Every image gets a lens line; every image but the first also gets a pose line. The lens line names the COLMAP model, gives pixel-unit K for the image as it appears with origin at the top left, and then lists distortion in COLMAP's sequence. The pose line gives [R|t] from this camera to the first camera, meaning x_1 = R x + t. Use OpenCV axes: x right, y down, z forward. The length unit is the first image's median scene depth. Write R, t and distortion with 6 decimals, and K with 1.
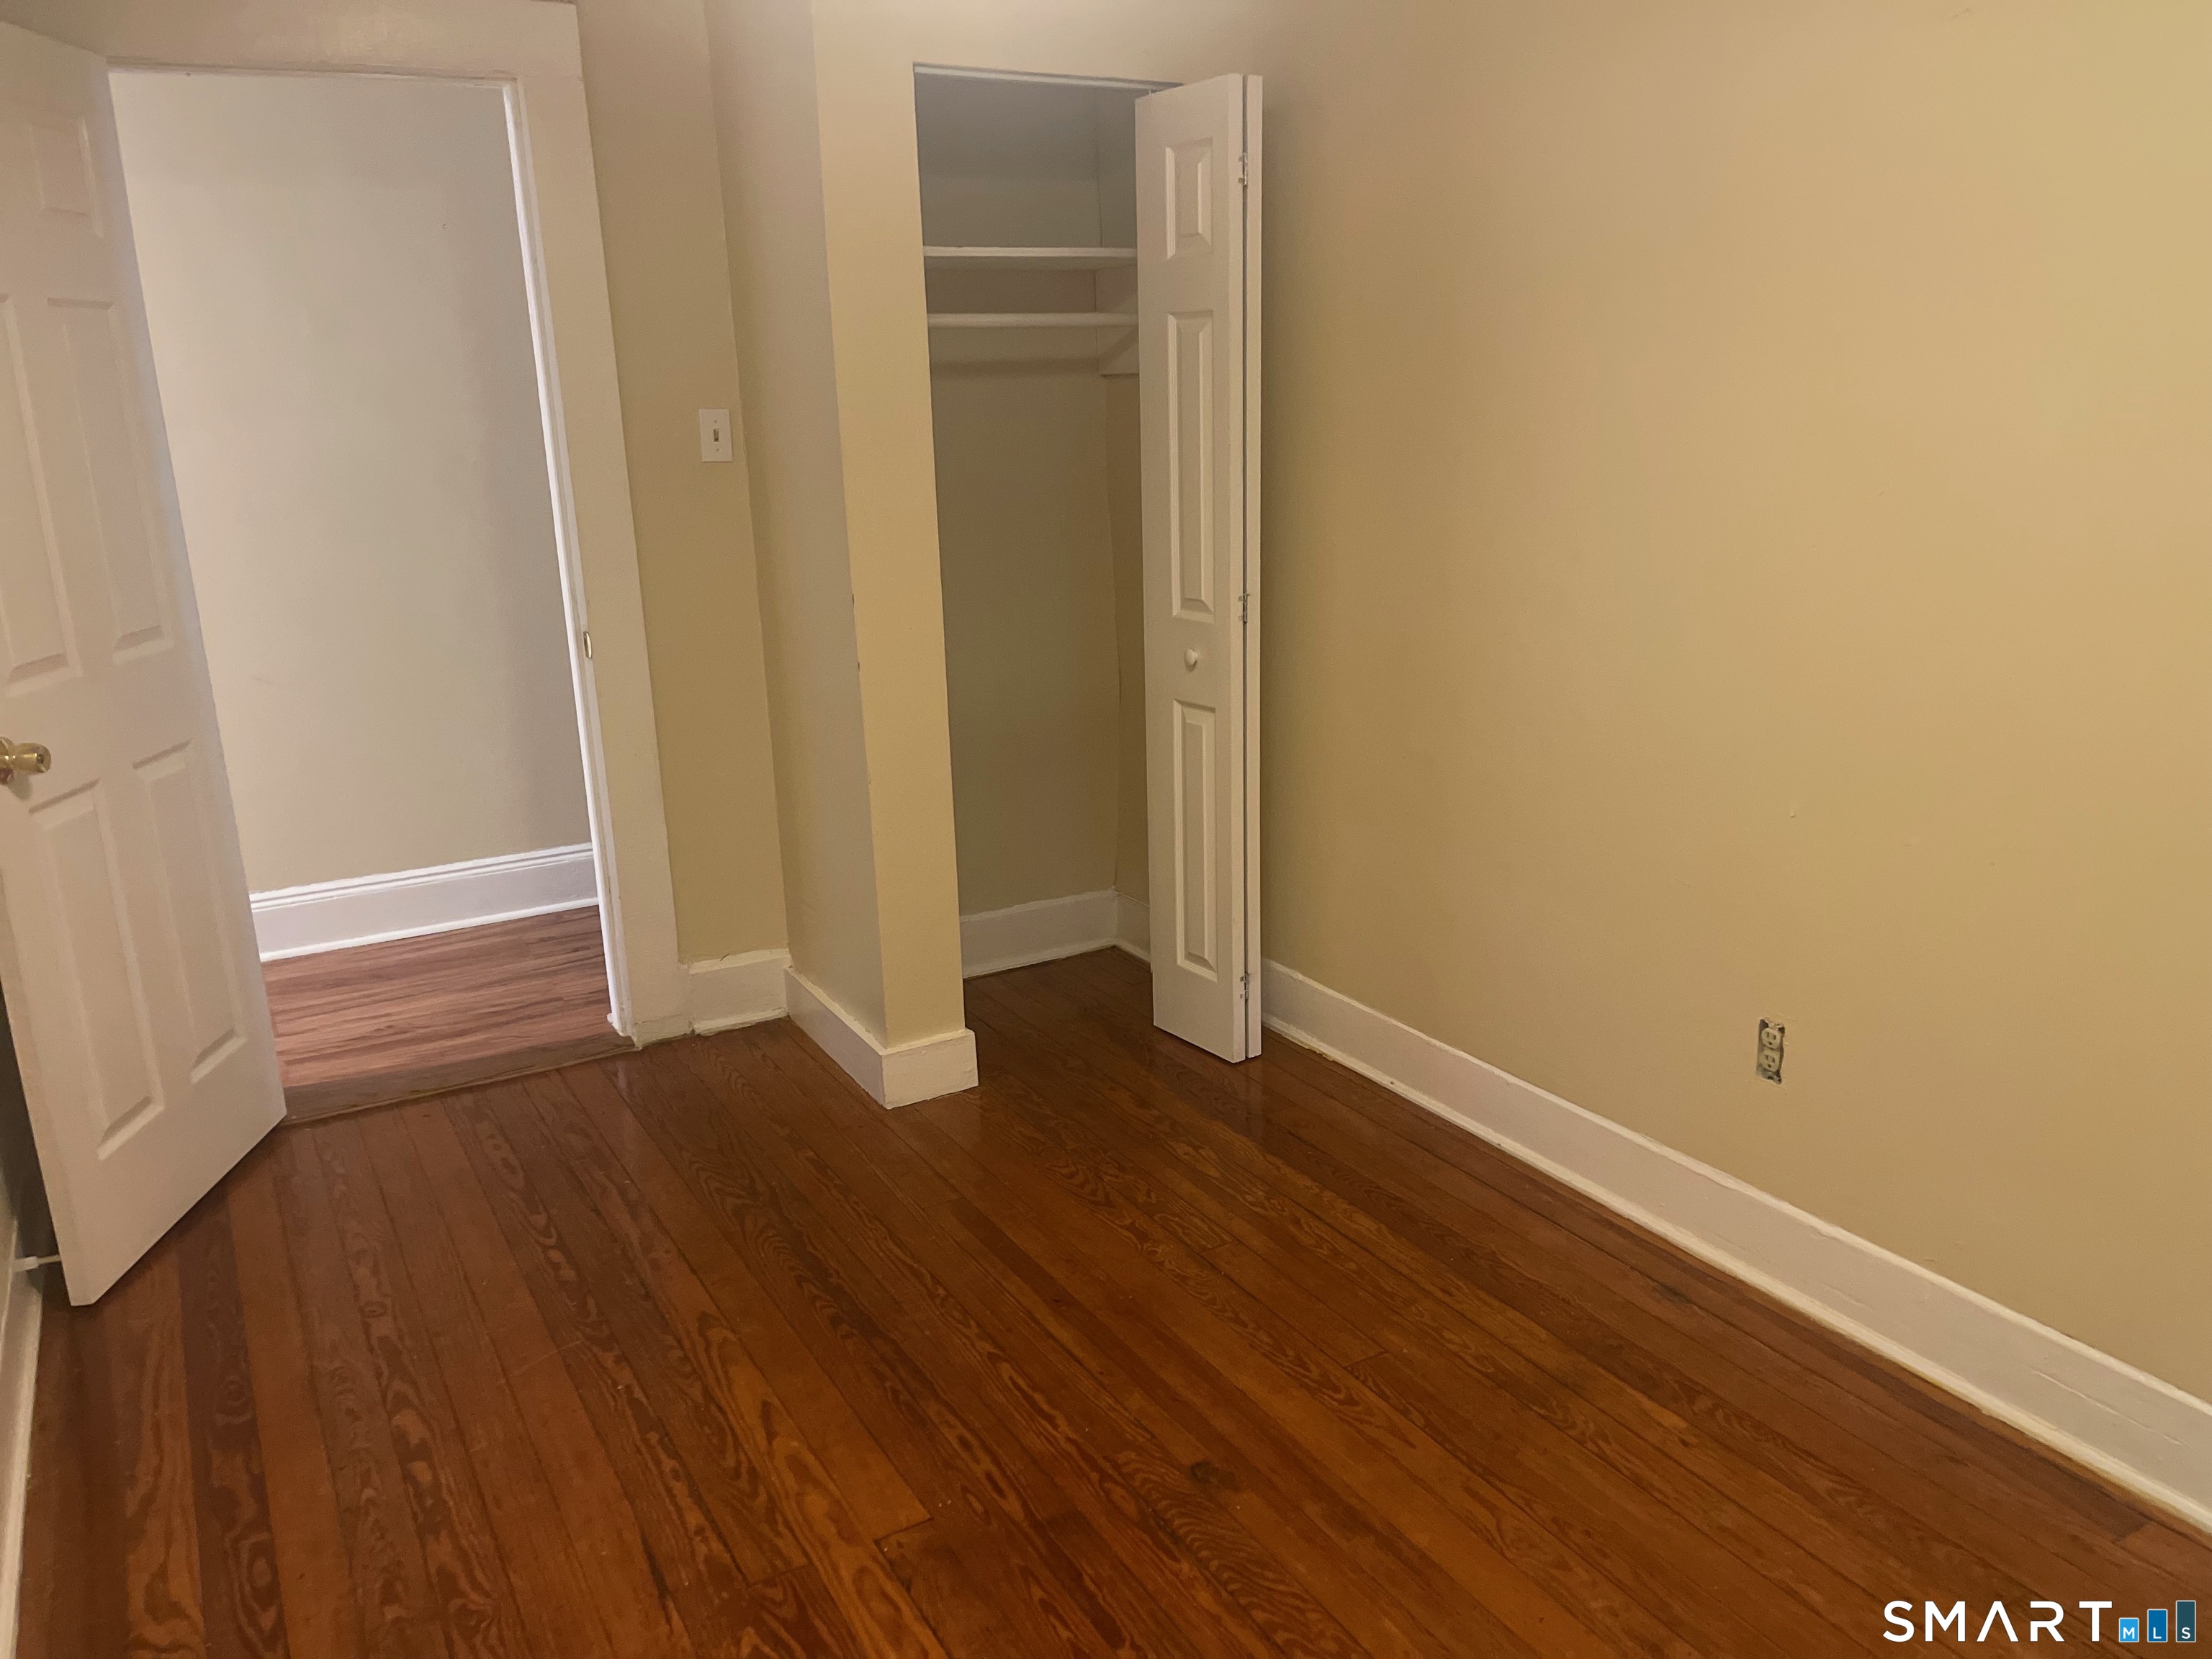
lens RADIAL K [[1663.5, 0, 1105.7], [0, 1663.5, 835.7], [0, 0, 1]] dist [0.049091, -0.026182]
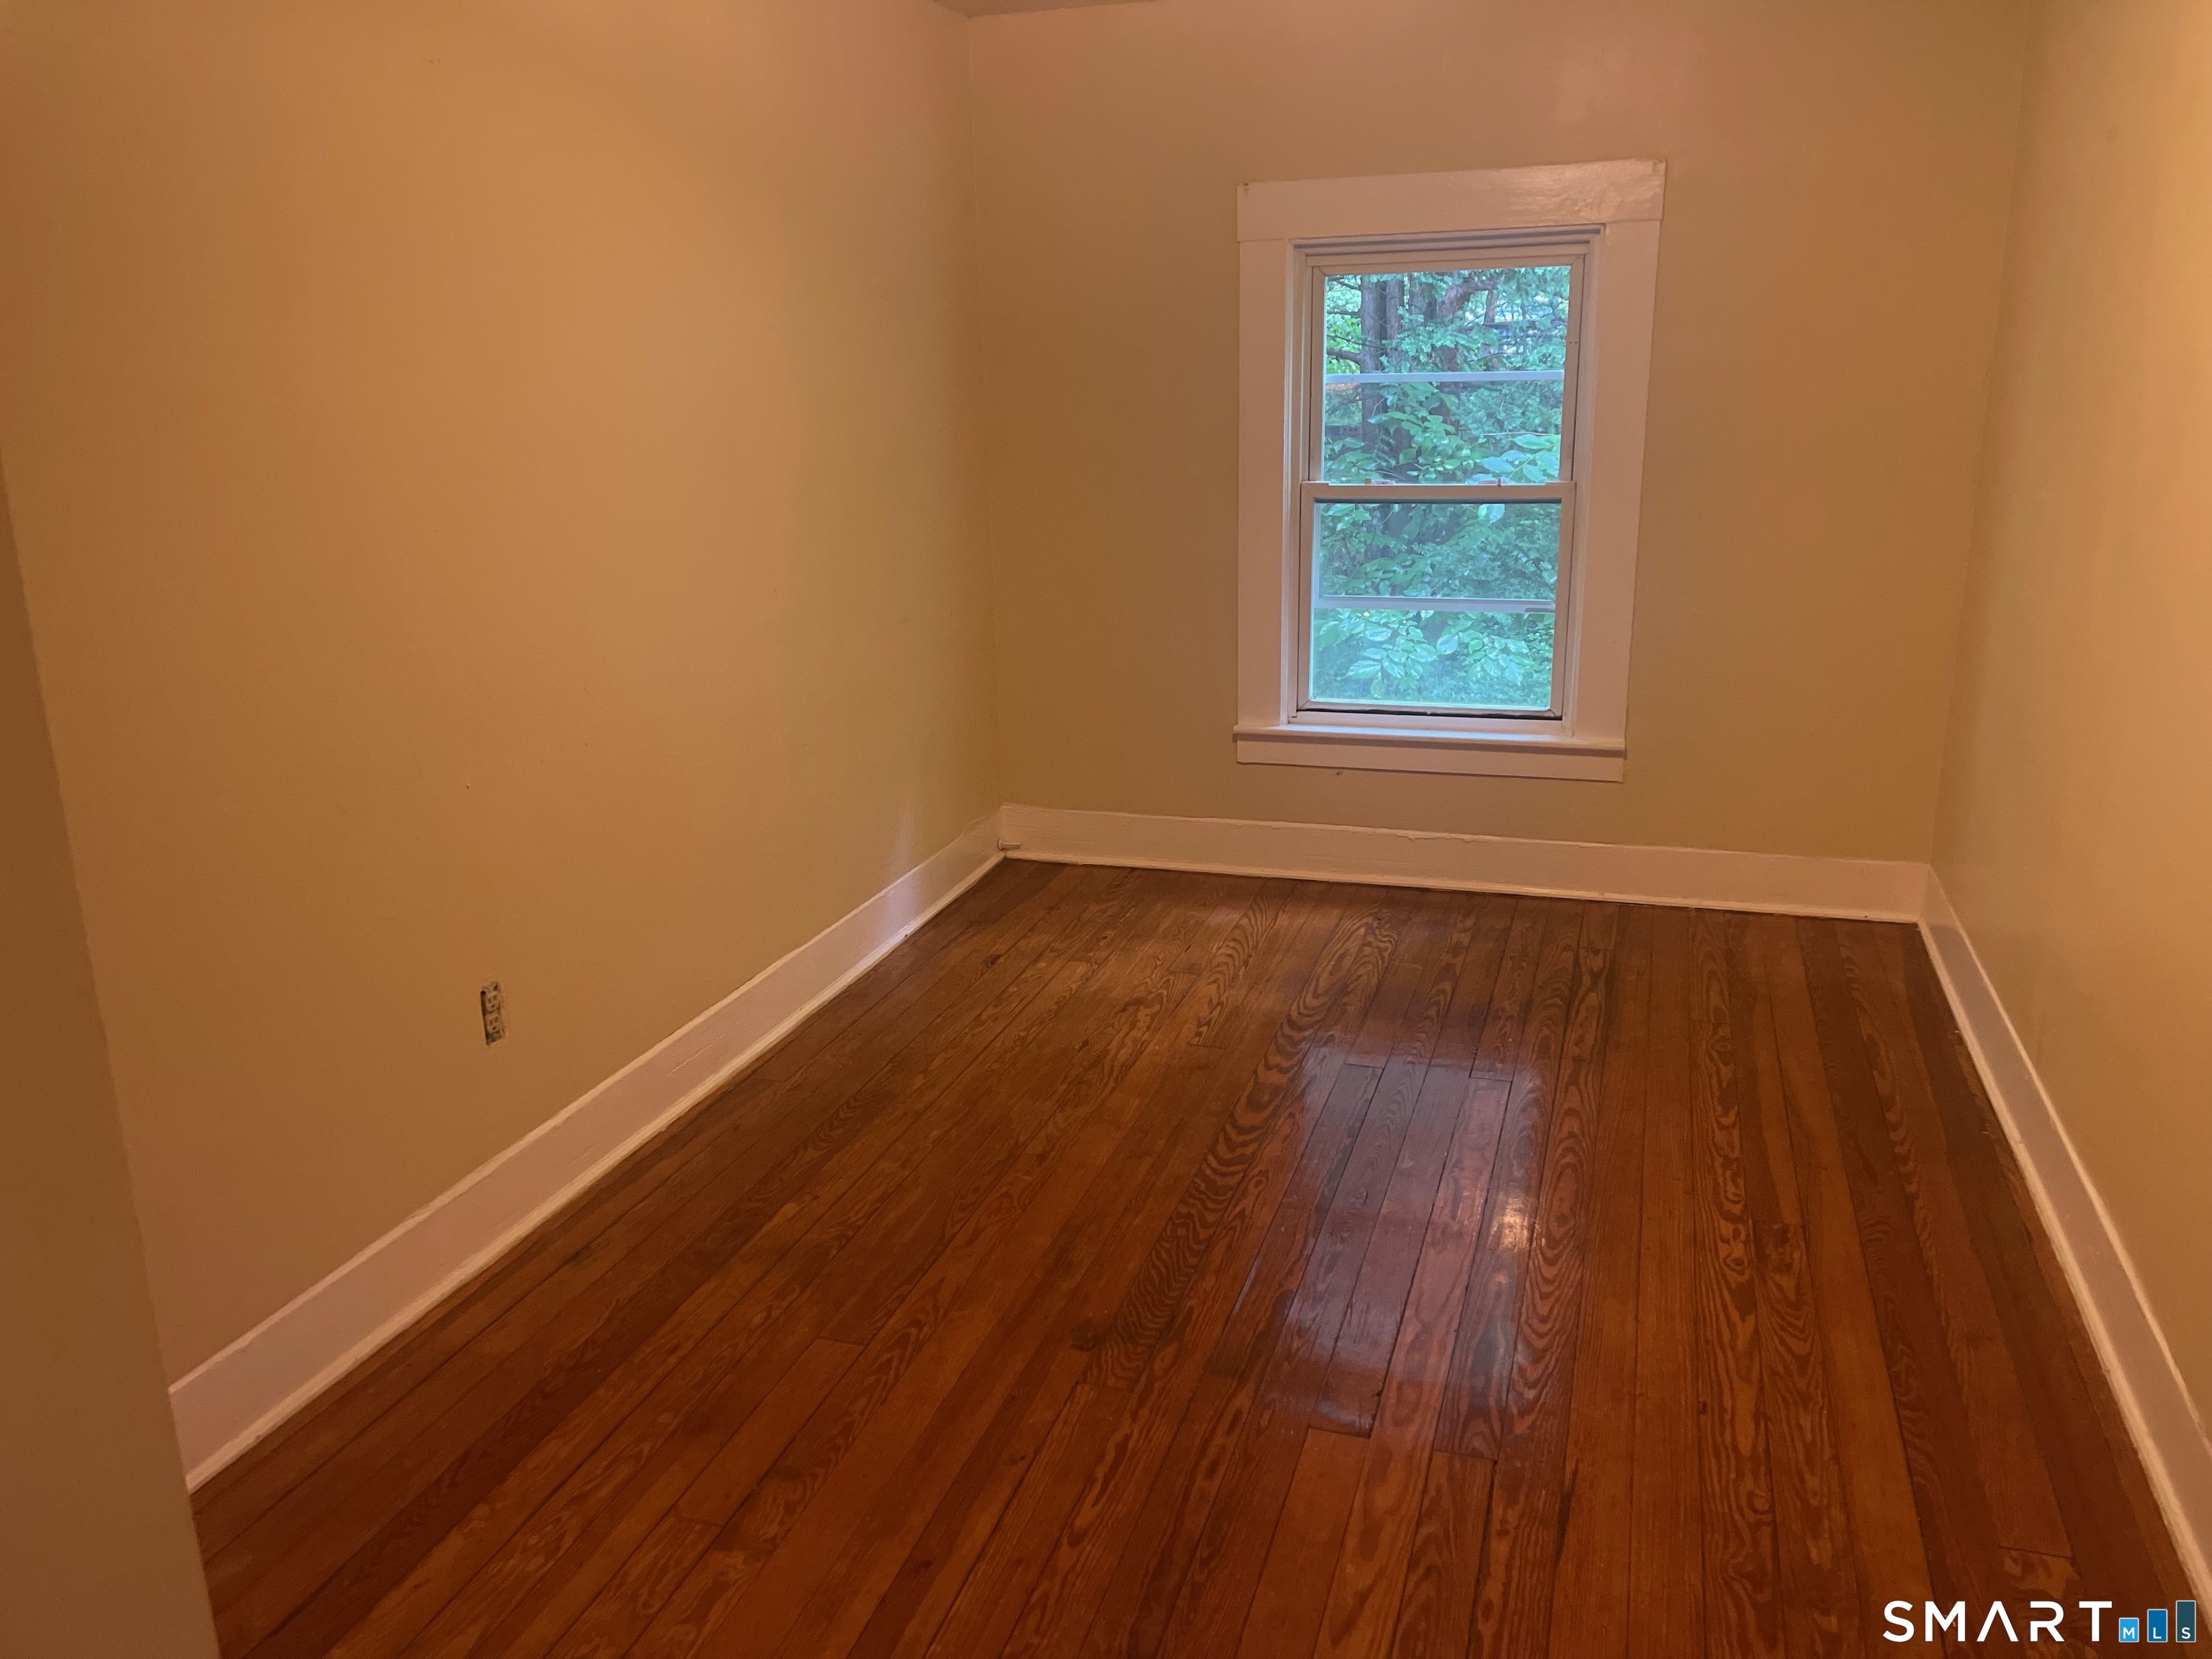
lens RADIAL K [[1663.5, 0, 1105.4], [0, 1663.5, 822.8], [0, 0, 1]] dist [0.049091, -0.026182]
pose [[-0.673420, -0.159908, 0.721758, -0.682159], [0.229943, 0.882586, 0.410083, -0.363147], [-0.702589, 0.442121, -0.557582, 1.449954]]
